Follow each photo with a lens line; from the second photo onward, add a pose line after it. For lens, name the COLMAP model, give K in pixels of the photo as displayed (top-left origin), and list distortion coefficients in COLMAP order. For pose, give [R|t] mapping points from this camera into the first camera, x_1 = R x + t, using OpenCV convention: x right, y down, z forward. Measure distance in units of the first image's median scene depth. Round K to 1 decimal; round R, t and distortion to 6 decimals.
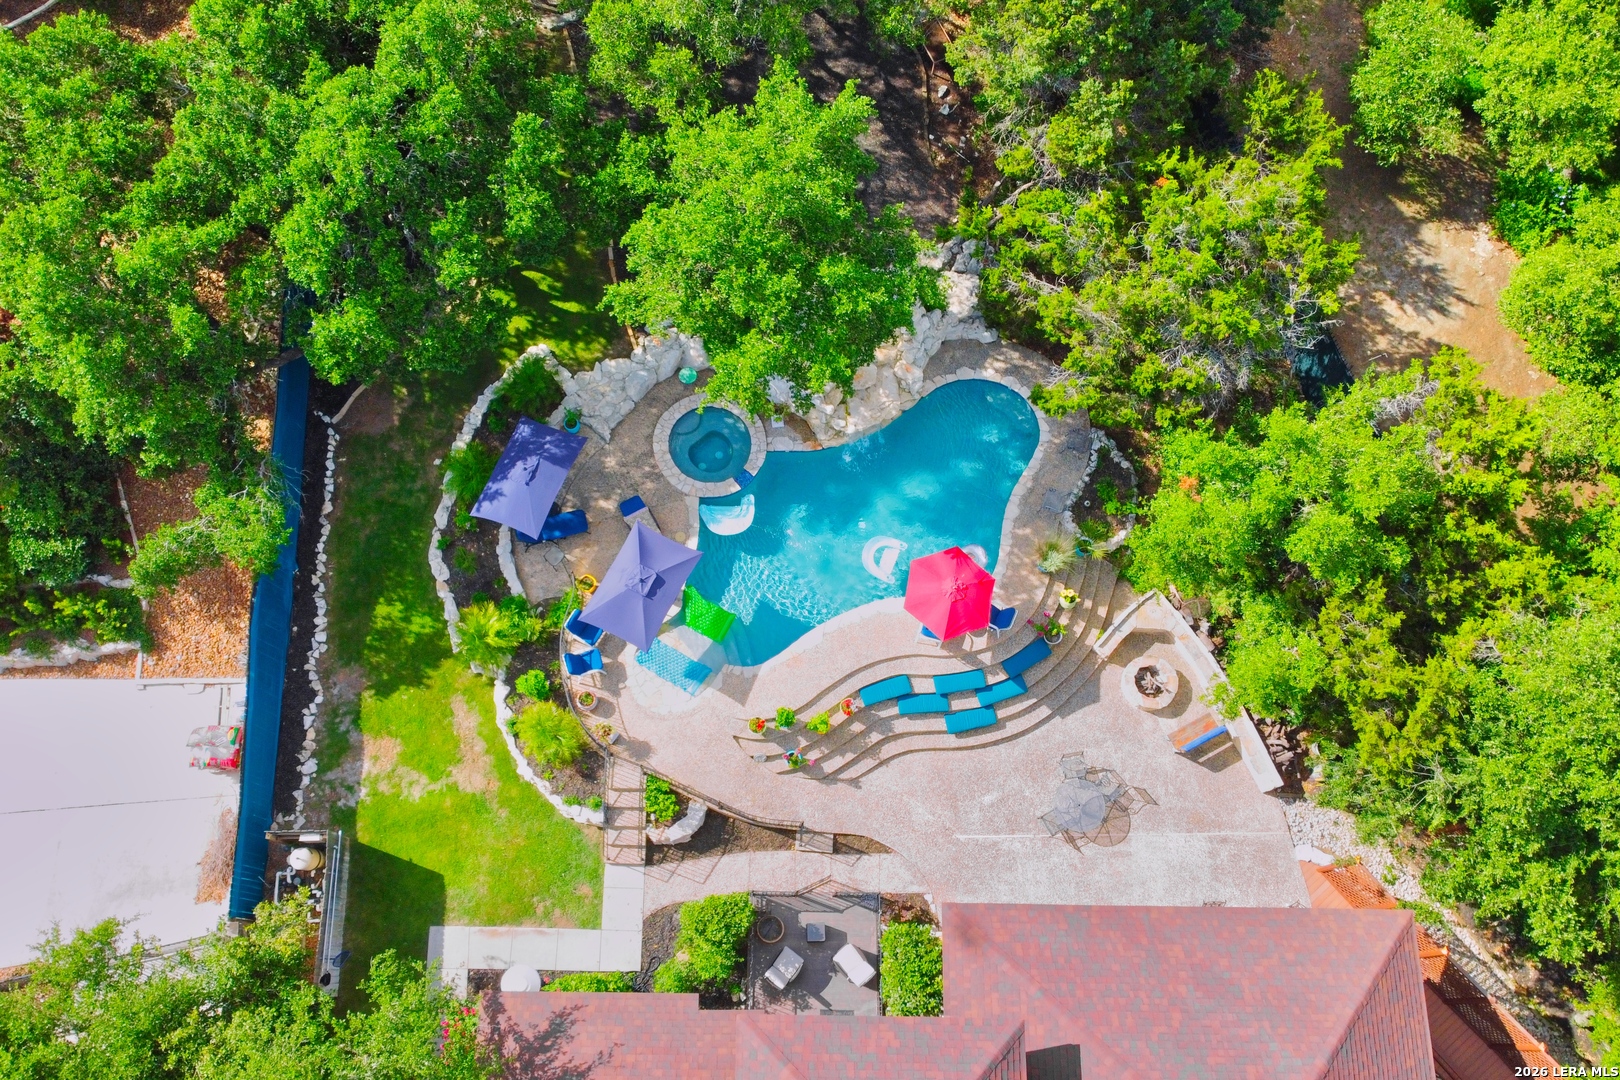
lens RADIAL K [[1236.0, 0, 757.9], [0, 1236.0, 579.5], [0, 0, 1]] dist [-0.009238, -0.005273]
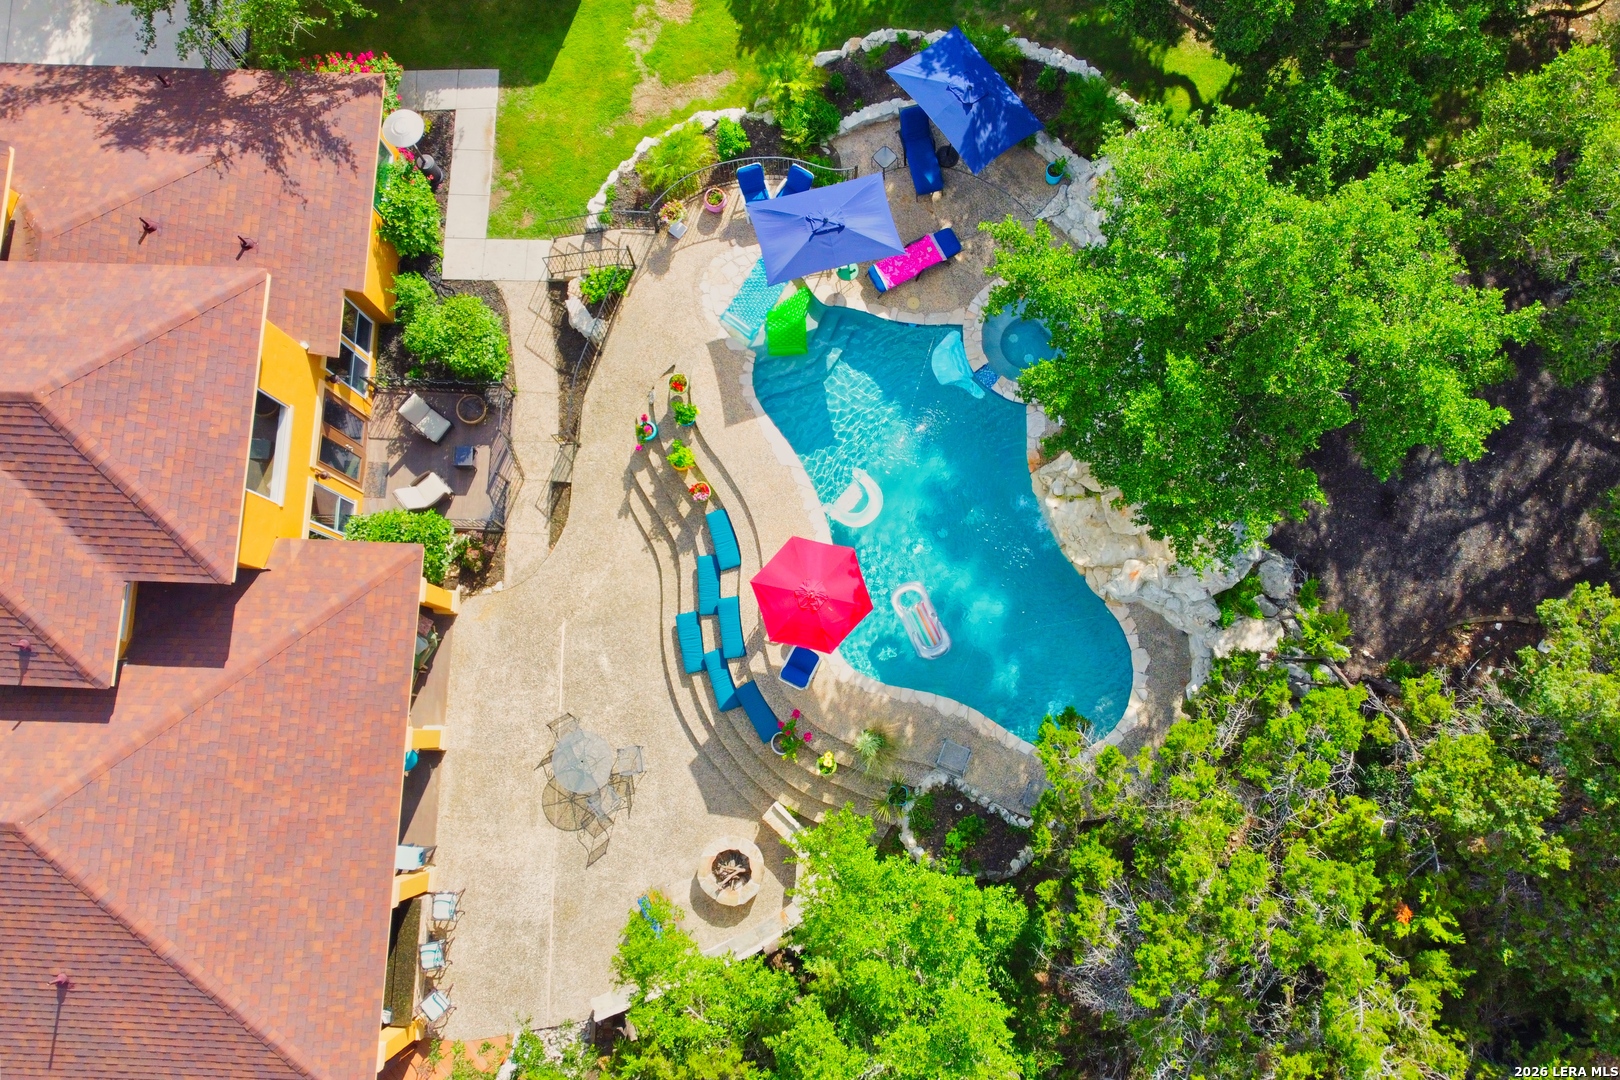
lens RADIAL K [[1200.2, 0, 810.0], [0, 1200.2, 540.0], [0, 0, 1]] dist [0.015021, -0.007504]
pose [[-0.021171, 0.984827, -0.172242, 0.246909], [-0.946232, 0.035886, 0.321492, -0.233950], [0.322795, 0.169787, 0.931115, 0.255206]]
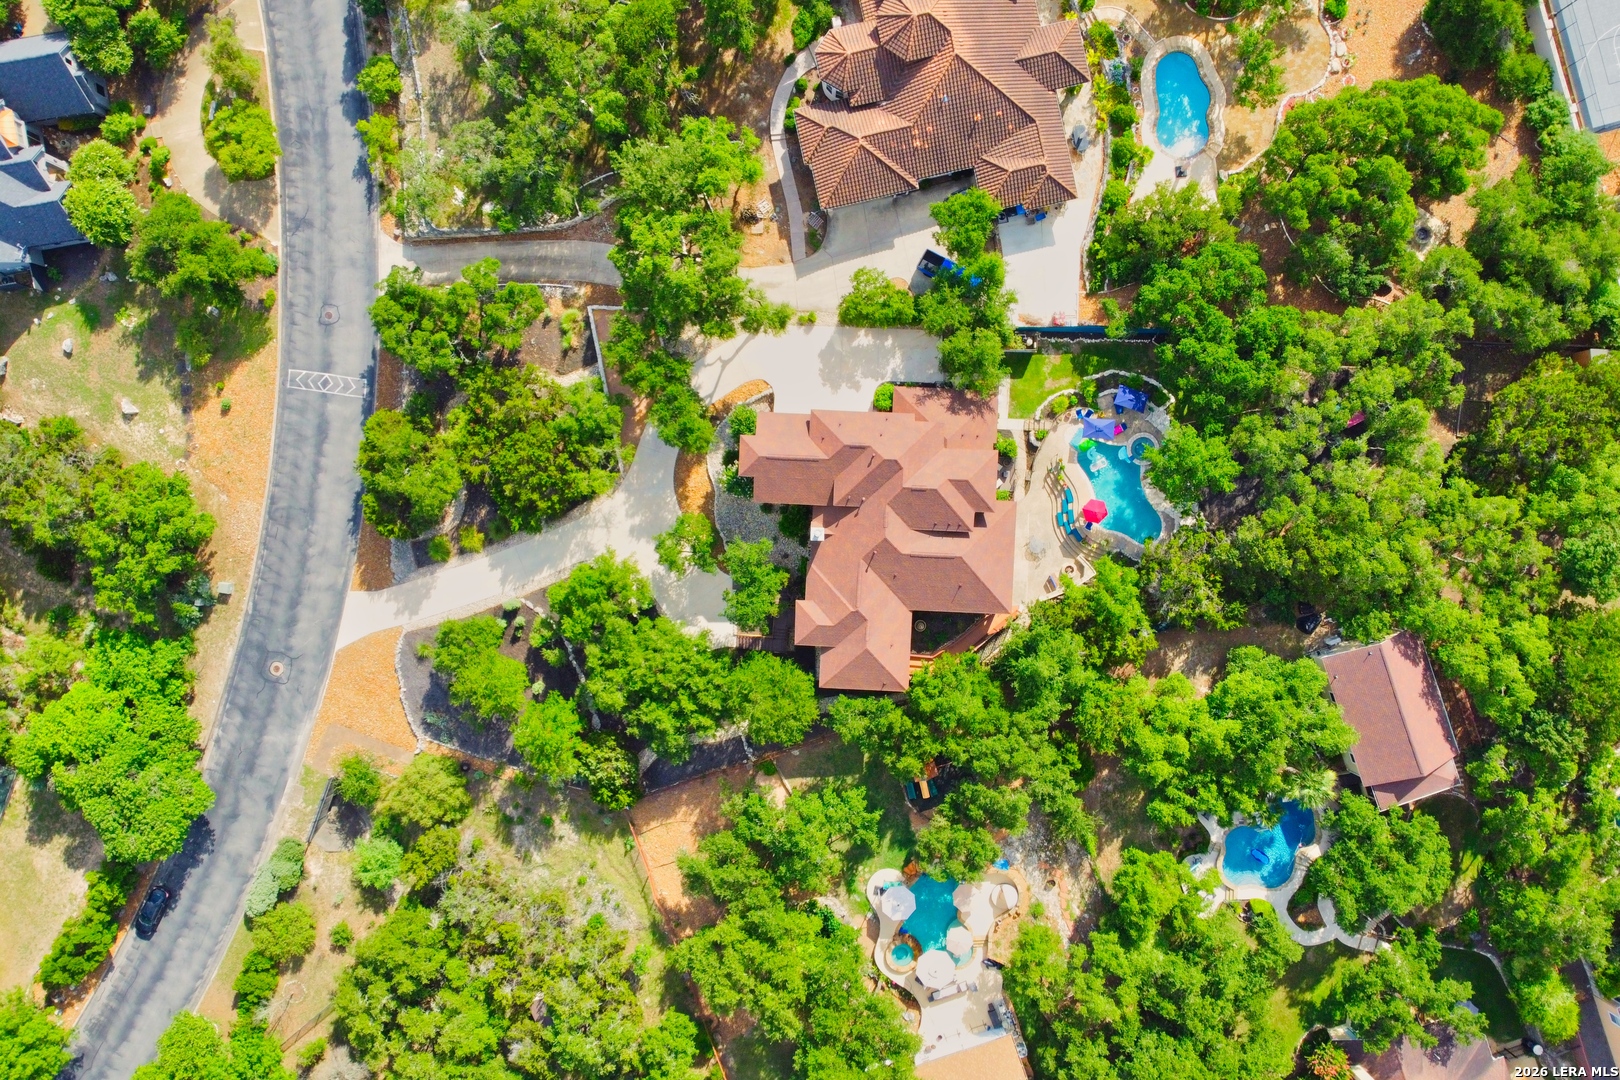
lens RADIAL K [[1200.2, 0, 810.0], [0, 1200.2, 540.0], [0, 0, 1]] dist [0.015021, -0.007504]
pose [[-0.027381, 0.999556, 0.011758, 0.216121], [-0.952304, -0.029659, 0.303707, -0.267611], [0.303920, -0.002882, 0.952693, -2.662574]]
